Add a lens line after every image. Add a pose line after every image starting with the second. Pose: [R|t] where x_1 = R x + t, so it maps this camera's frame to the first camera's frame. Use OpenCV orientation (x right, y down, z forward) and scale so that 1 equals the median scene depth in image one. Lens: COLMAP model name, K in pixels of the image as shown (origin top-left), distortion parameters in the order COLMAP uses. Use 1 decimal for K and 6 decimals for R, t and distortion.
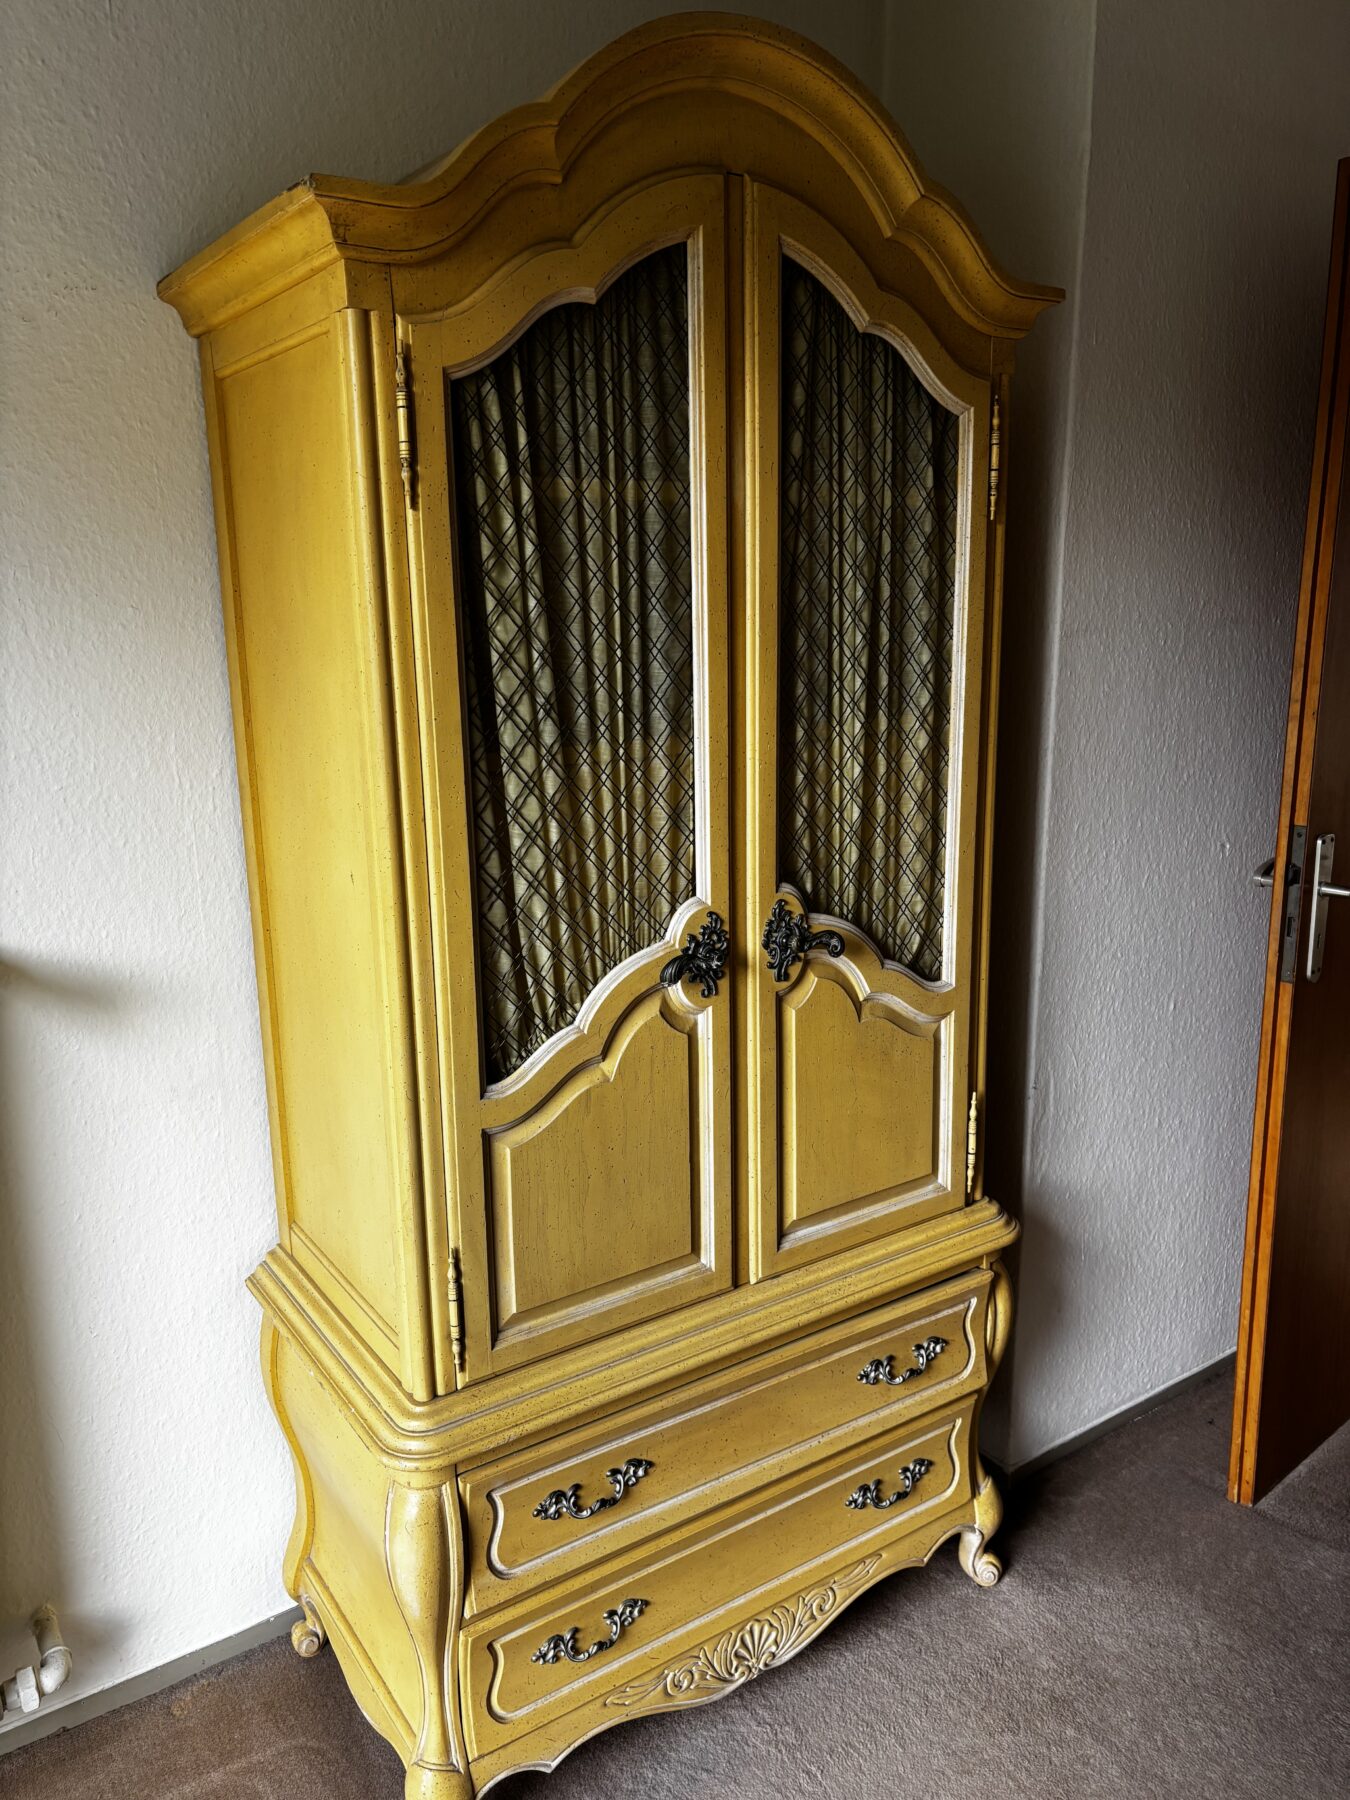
lens RADIAL K [[1359.9, 0, 705.0], [0, 1359.9, 888.6], [0, 0, 1]] dist [0.047732, -0.049904]
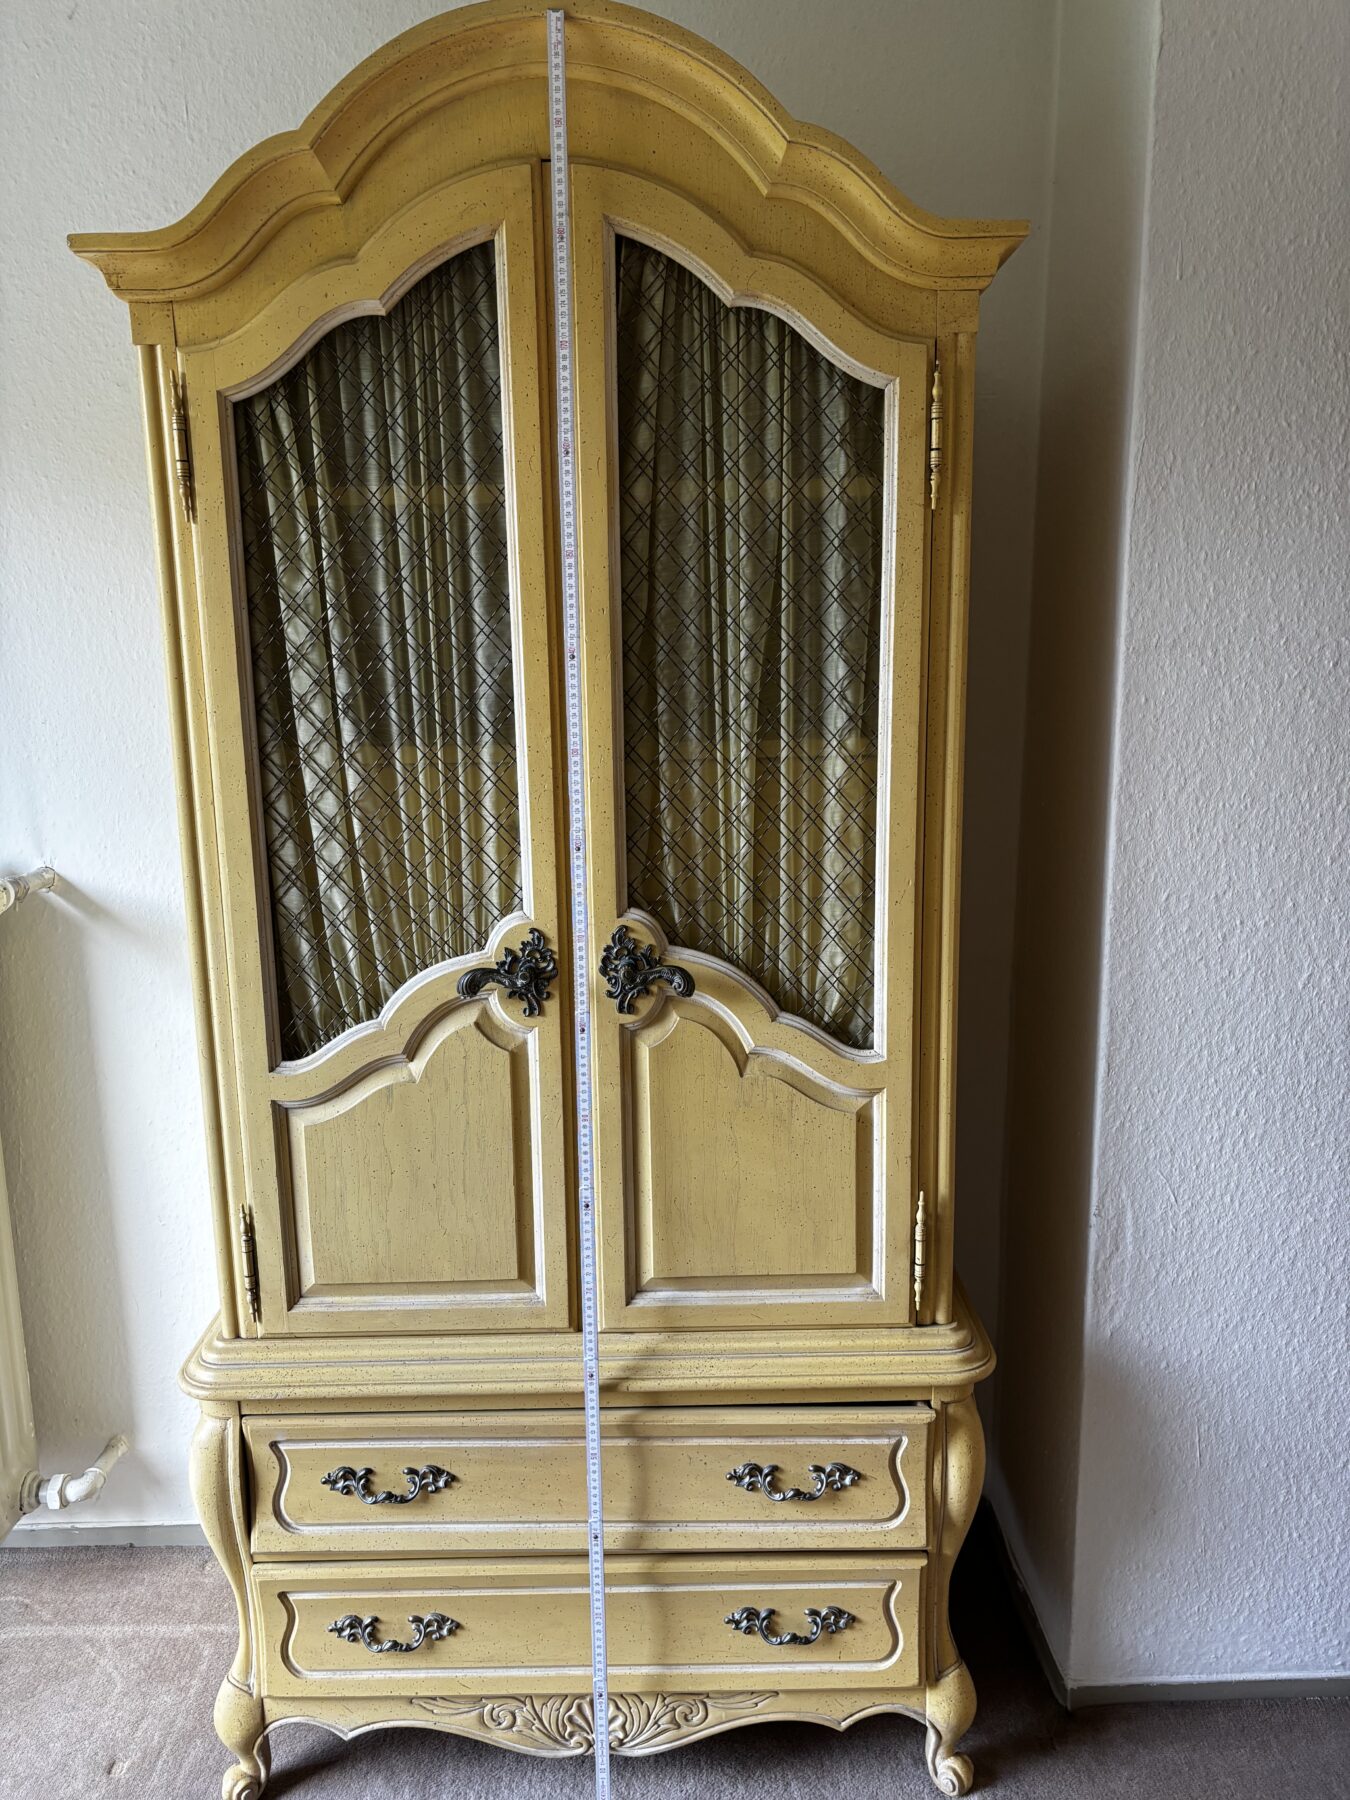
lens RADIAL K [[1371.3, 0, 675.0], [0, 1371.3, 900.0], [0, 0, 1]] dist [0.051089, -0.061950]
pose [[0.833404, 0.105141, -0.542571, 0.592555], [-0.115966, 0.993150, 0.014328, -0.027094], [0.540360, 0.050979, 0.839888, 0.229292]]
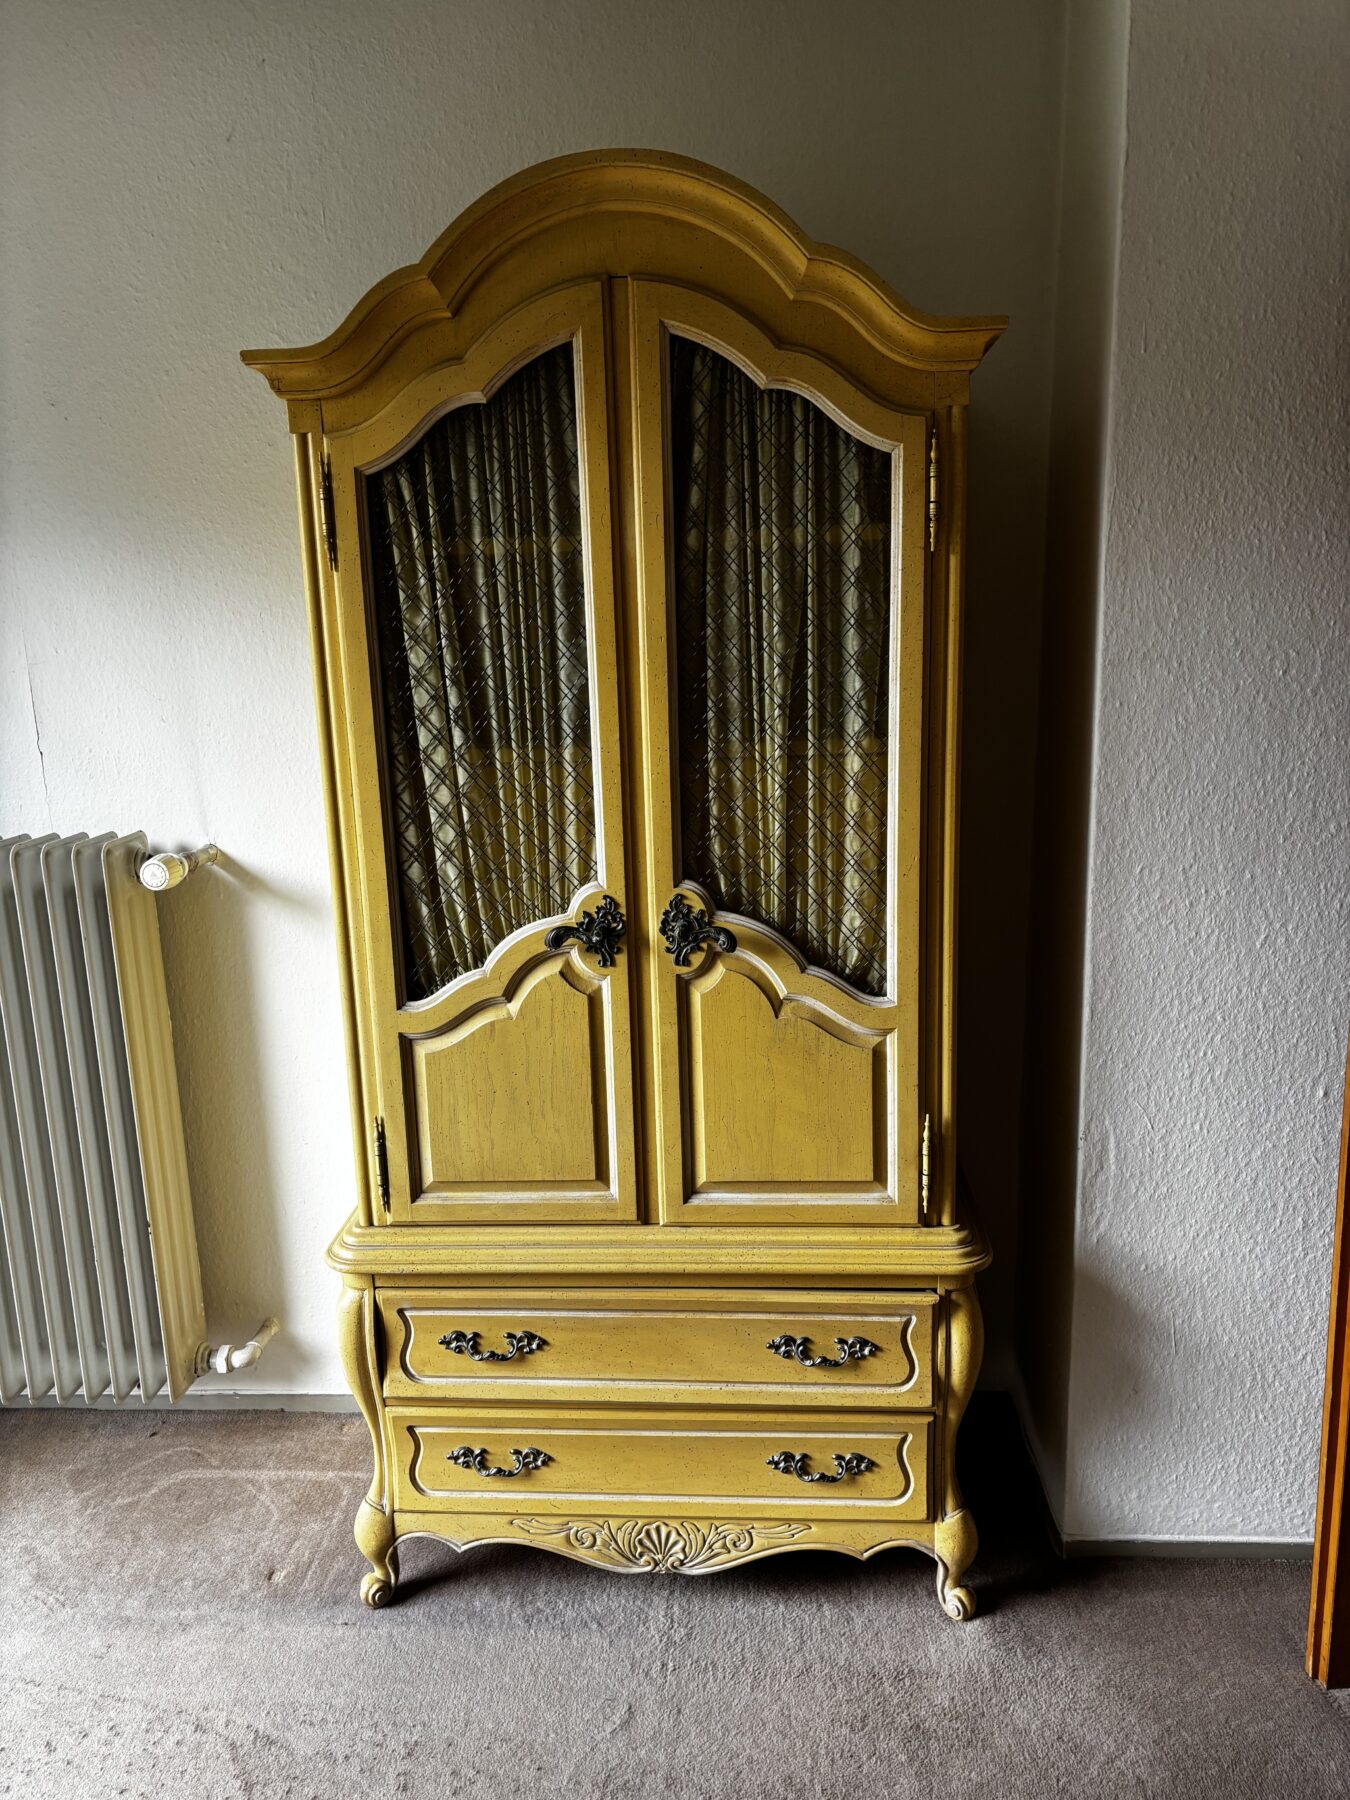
lens RADIAL K [[1371.3, 0, 675.0], [0, 1371.3, 900.0], [0, 0, 1]] dist [0.051089, -0.061950]
pose [[0.789891, 0.119931, -0.601406, 0.745938], [-0.114725, 0.992275, 0.047196, -0.040747], [0.602421, 0.031717, 0.797548, 0.079331]]
